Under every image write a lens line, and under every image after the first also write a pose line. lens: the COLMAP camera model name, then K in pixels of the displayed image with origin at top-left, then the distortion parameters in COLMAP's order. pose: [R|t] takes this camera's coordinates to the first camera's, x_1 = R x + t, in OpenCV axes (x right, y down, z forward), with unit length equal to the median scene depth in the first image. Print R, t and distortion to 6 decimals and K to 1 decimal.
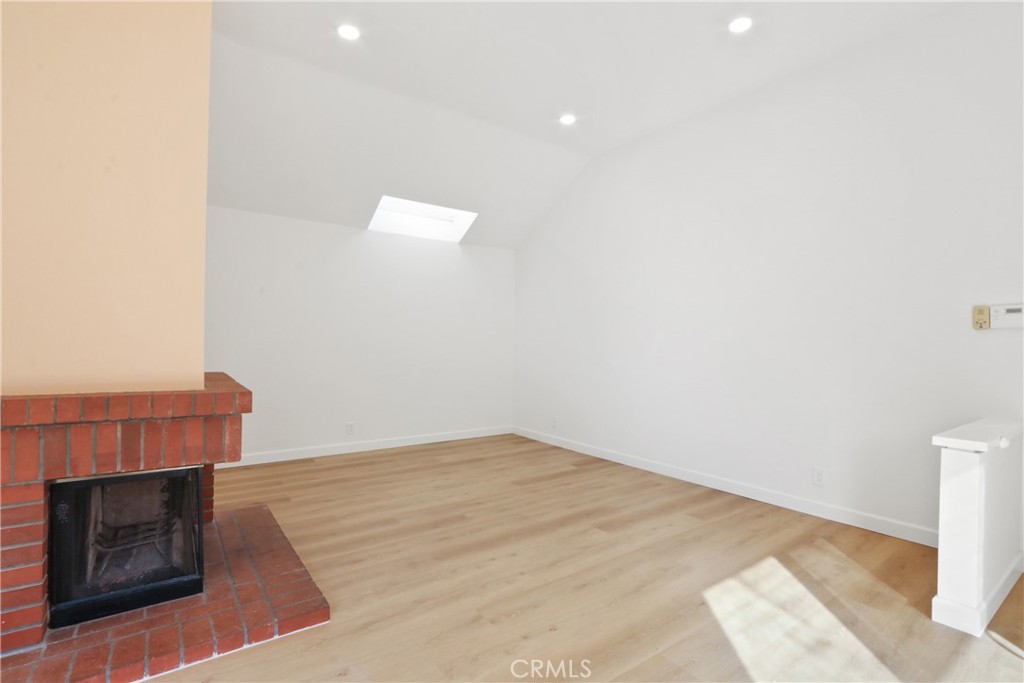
lens RADIAL K [[474.7, 0, 512.7], [0, 474.7, 343.2], [0, 0, 1]] dist [-0.014334, 0.000822]
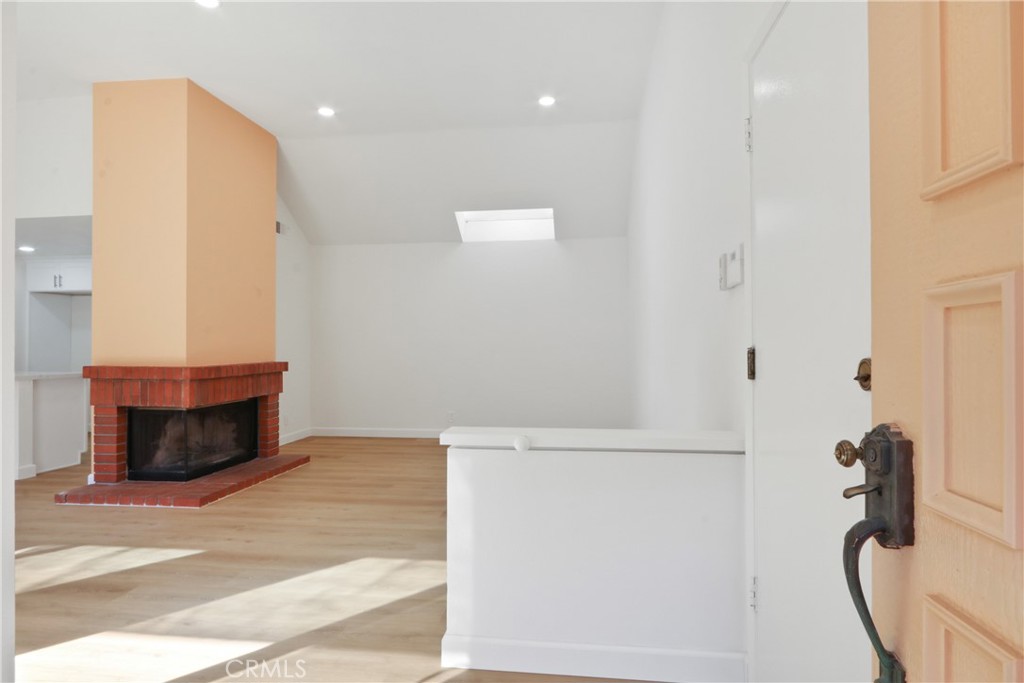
lens RADIAL K [[540.3, 0, 518.8], [0, 540.3, 342.0], [0, 0, 1]] dist [0.002145, 0.000014]
pose [[0.739002, -0.021395, -0.673364, 1.823181], [0.012280, 0.999757, -0.018289, 0.064562], [0.673592, 0.005246, 0.739085, 0.377737]]
